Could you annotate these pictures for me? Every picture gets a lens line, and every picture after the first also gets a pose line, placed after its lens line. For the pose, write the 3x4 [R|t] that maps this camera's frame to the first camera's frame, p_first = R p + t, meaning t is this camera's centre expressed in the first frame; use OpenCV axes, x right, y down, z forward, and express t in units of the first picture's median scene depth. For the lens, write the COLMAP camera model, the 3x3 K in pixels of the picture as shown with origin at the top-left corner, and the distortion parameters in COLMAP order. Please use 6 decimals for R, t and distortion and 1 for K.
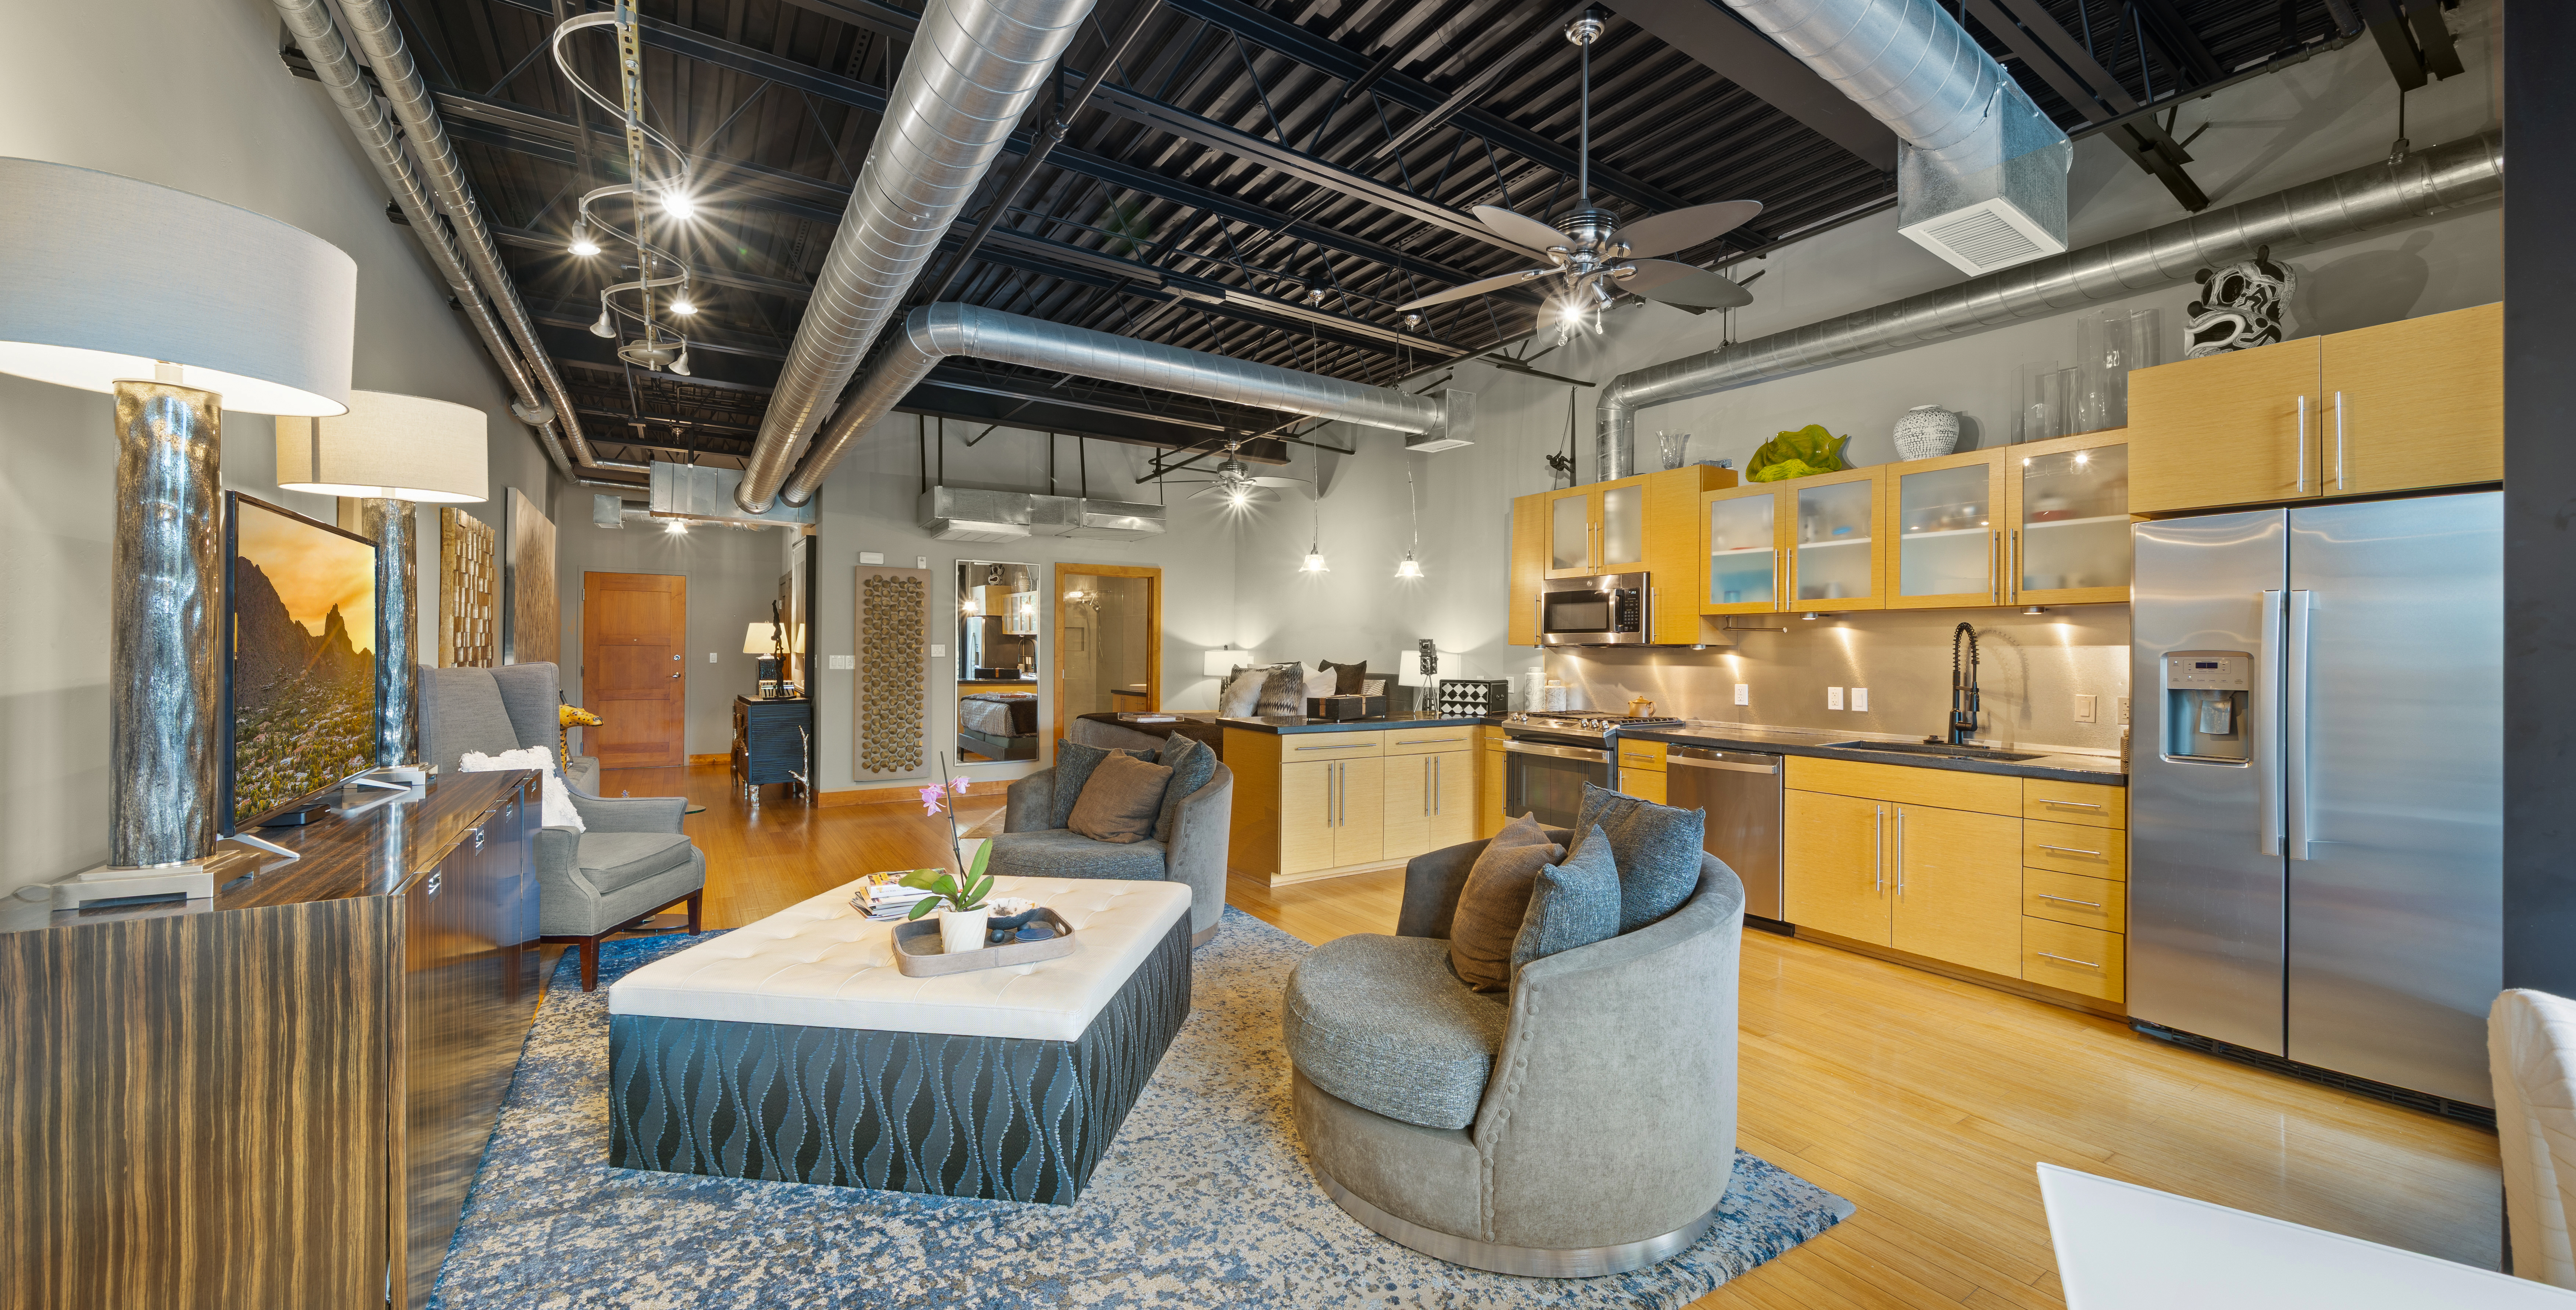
lens RADIAL K [[929.7, 0, 1286.8], [0, 929.7, 647.6], [0, 0, 1]] dist [-0.003953, -0.000817]
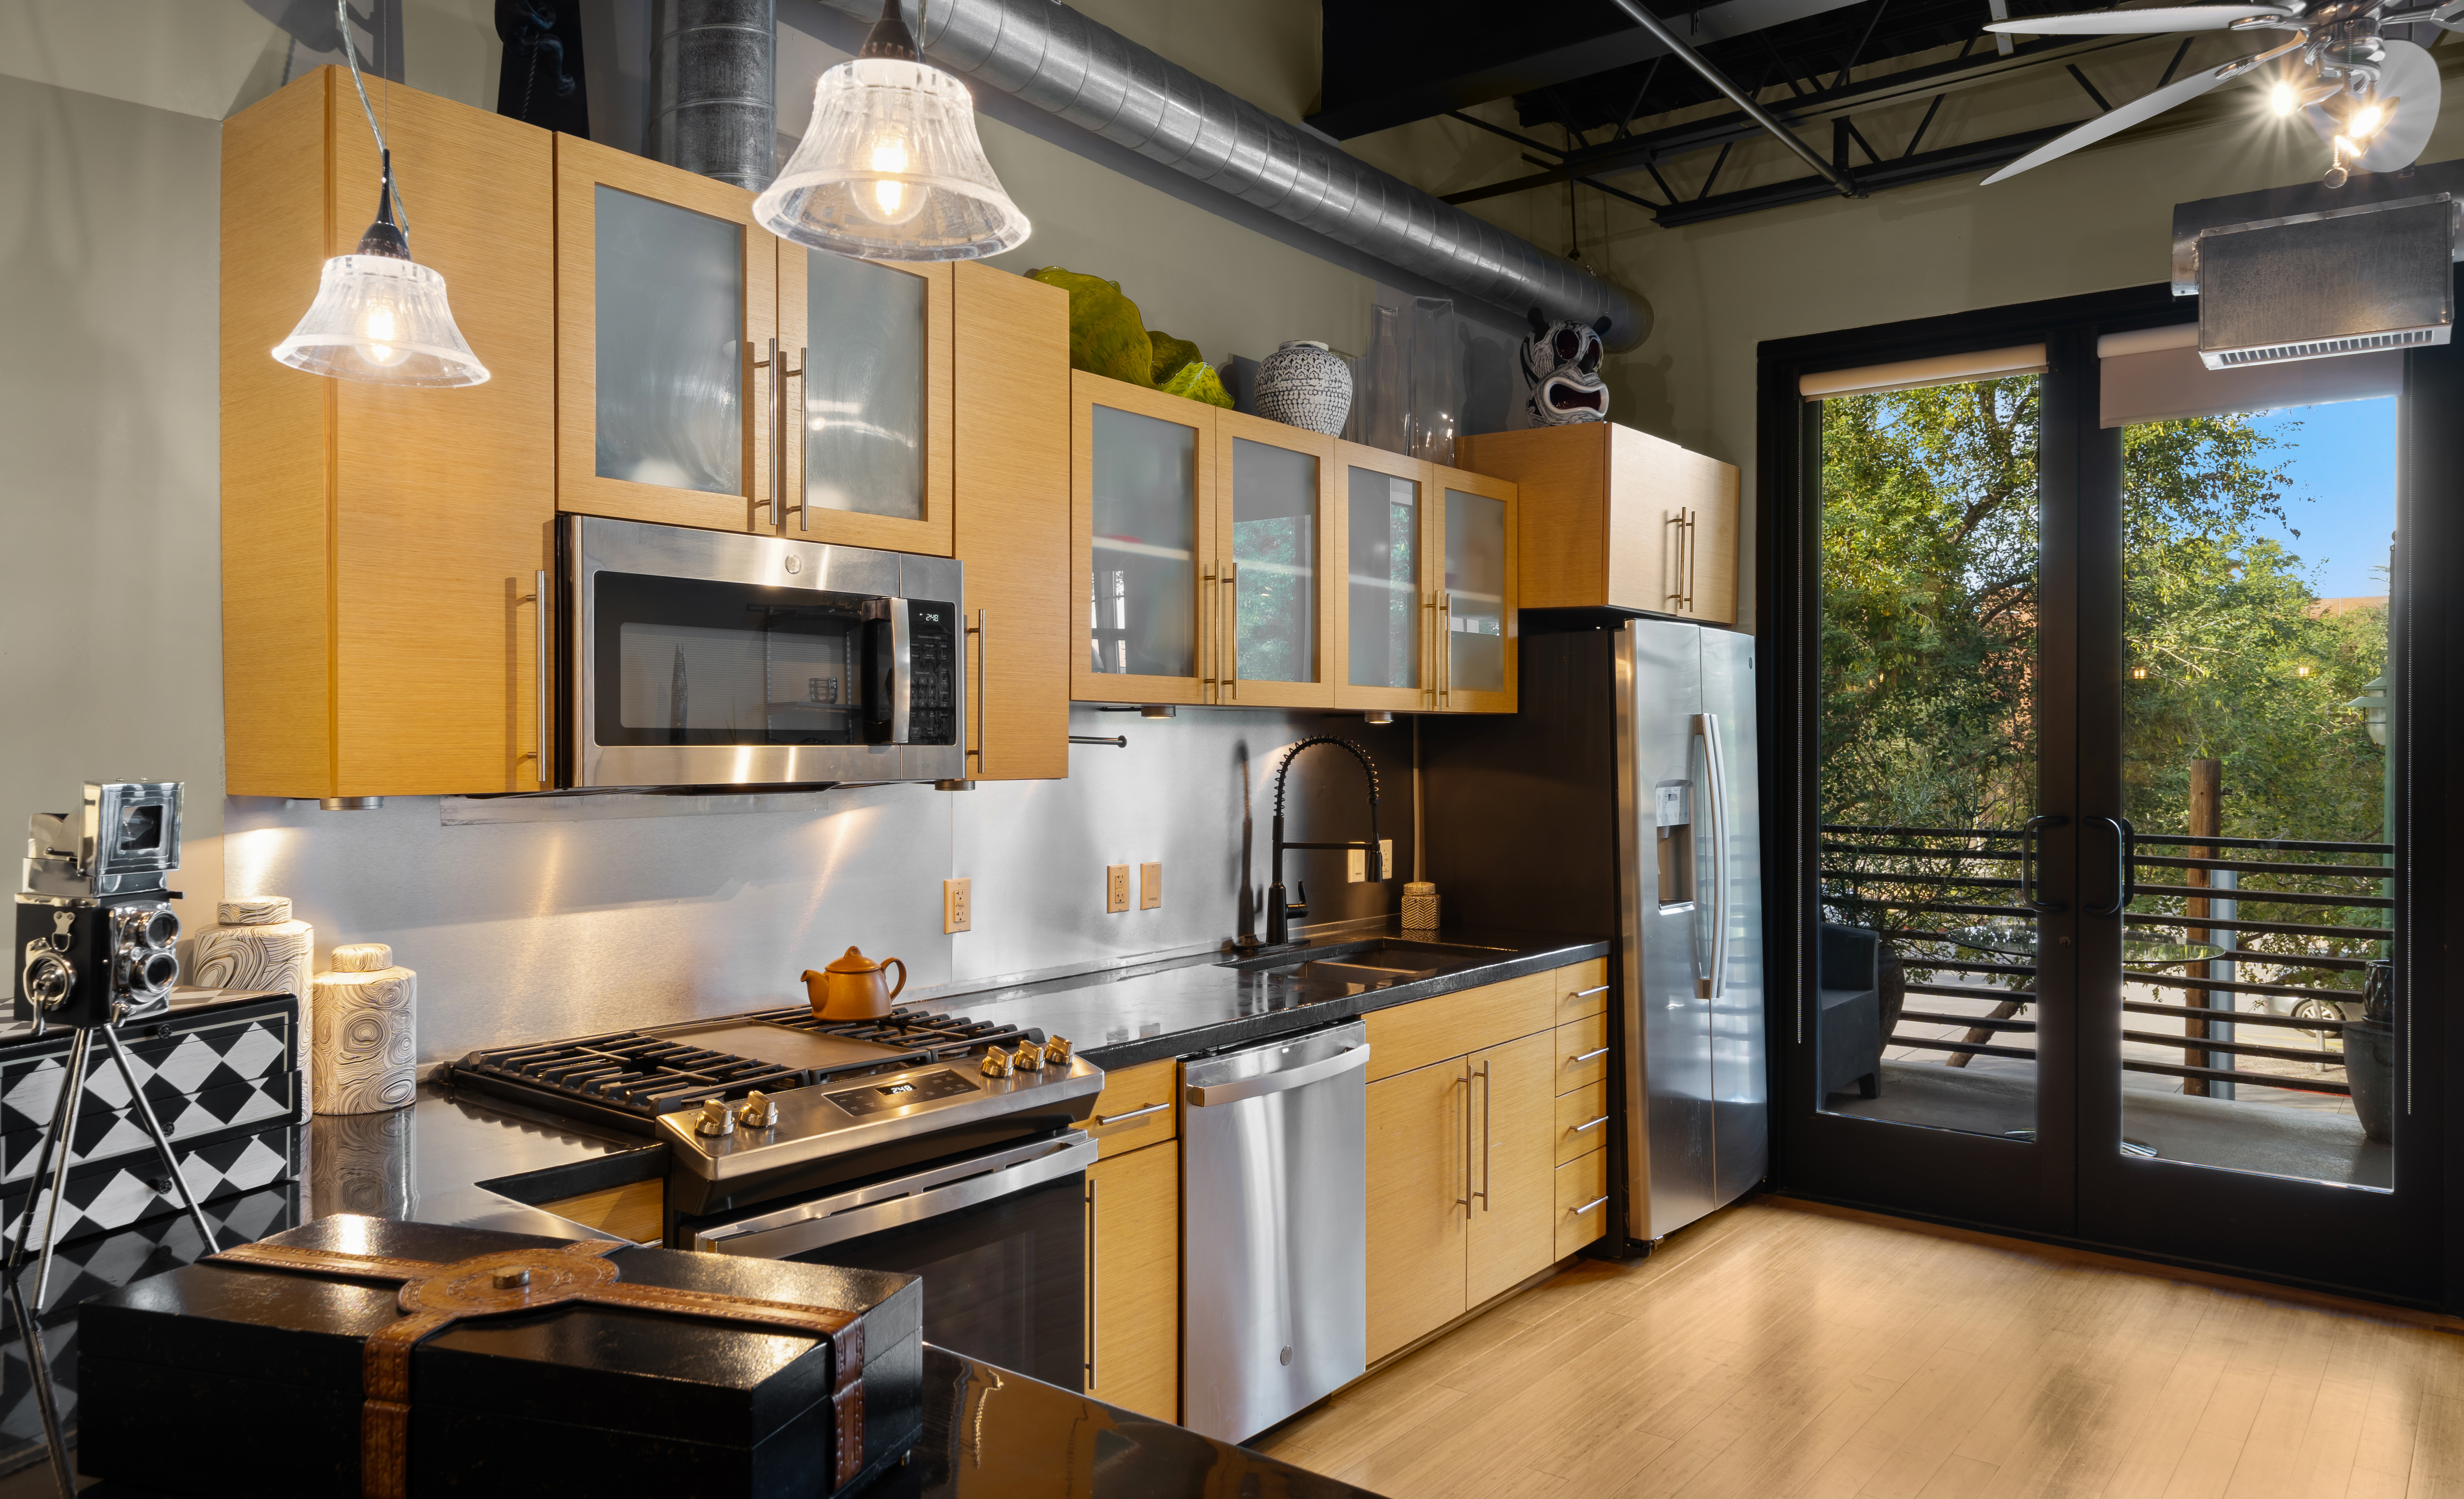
lens RADIAL K [[1653.1, 0, 1227.6], [0, 1653.1, 758.9], [0, 0, 1]] dist [0.008665, 0.003079]
pose [[-0.334720, -0.015702, 0.942187, -0.230364], [-0.008435, 0.999871, 0.013667, -0.025303], [-0.942280, -0.003373, -0.334809, 1.391063]]
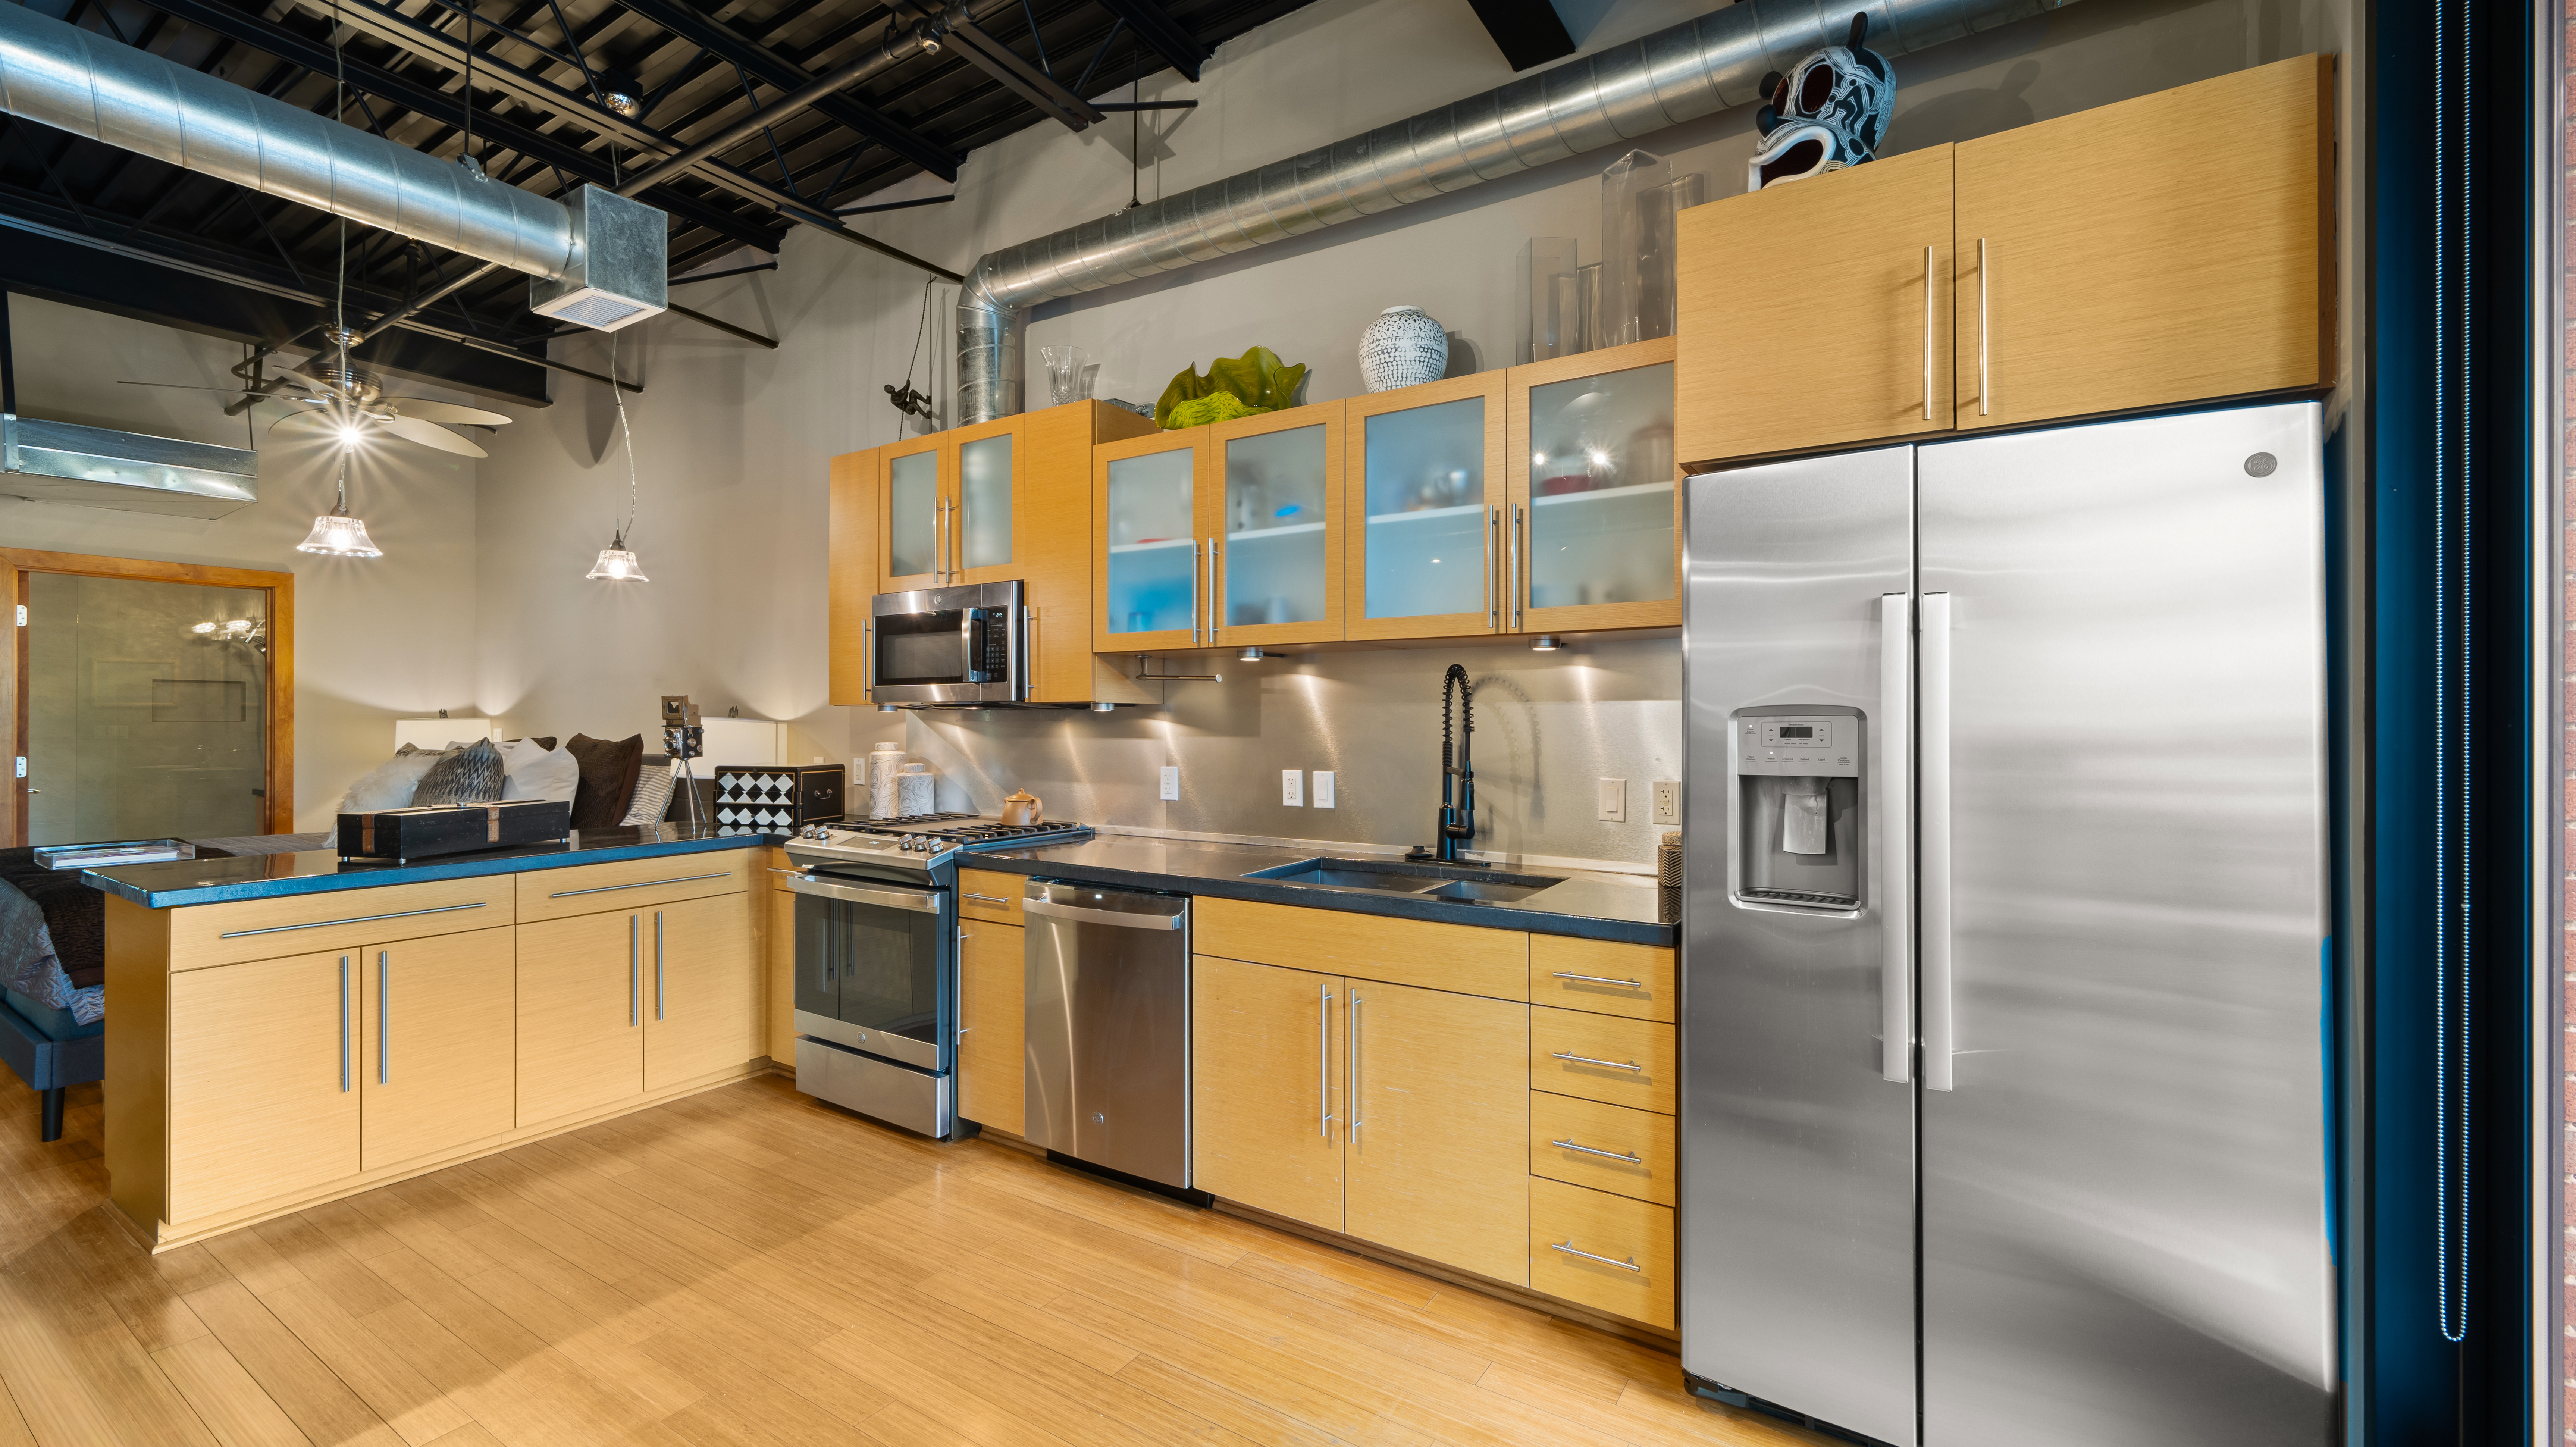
lens RADIAL K [[1049.5, 0, 1285.2], [0, 1049.5, 722.4], [0, 0, 1]] dist [-0.000721, -0.000676]
pose [[0.911841, -0.010495, 0.410410, 0.338639], [0.006445, 0.999916, 0.011252, 0.003348], [-0.410493, -0.007615, 0.911832, 0.408253]]
